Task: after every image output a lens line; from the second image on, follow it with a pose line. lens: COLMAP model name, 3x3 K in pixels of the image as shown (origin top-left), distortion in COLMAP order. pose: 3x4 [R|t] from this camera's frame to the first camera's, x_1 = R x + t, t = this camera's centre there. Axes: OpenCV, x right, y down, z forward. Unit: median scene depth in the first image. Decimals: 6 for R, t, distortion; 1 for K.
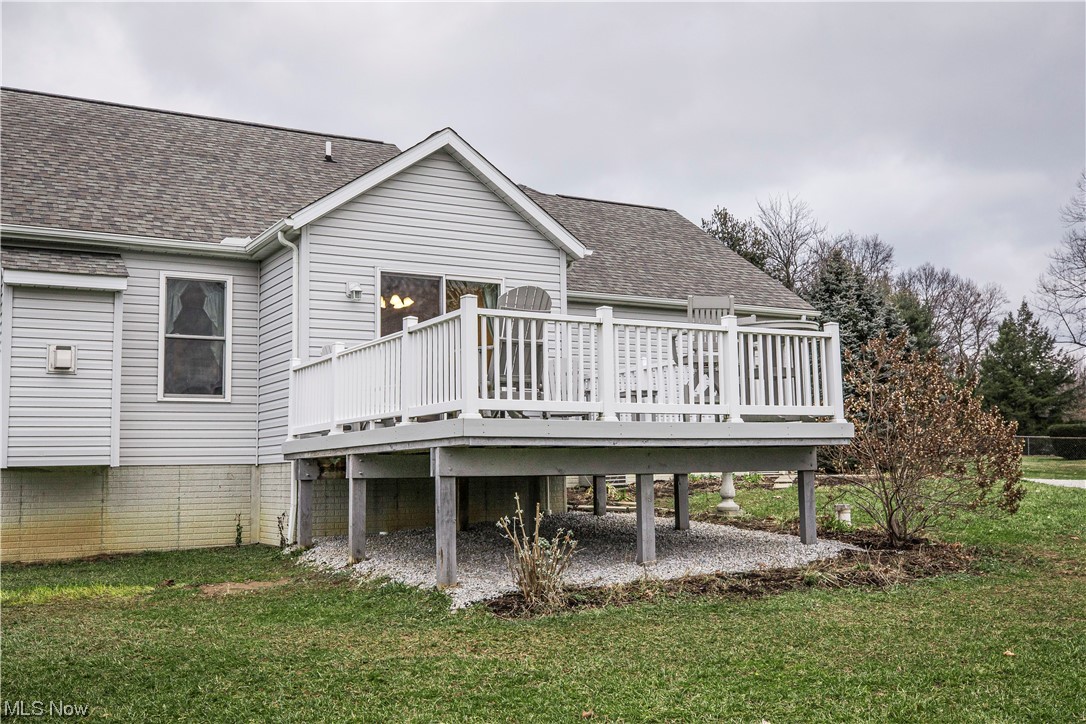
lens RADIAL K [[1091.2, 0, 541.9], [0, 1091.2, 363.0], [0, 0, 1]] dist [0.007204, 0.000000]
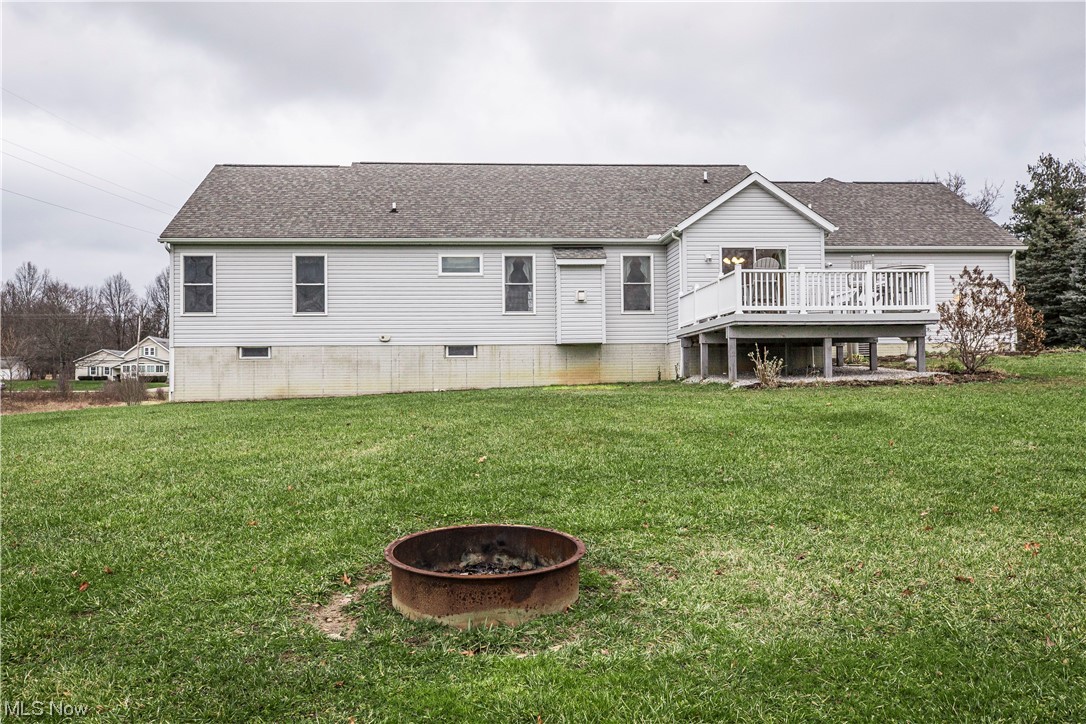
lens RADIAL K [[831.9, 0, 539.1], [0, 831.9, 361.5], [0, 0, 1]] dist [-0.002748, 0.001154]
pose [[0.905050, -0.004837, -0.425278, 0.208122], [0.040216, 0.996428, 0.074252, -0.000692], [0.423400, -0.084305, 0.902012, -0.582223]]
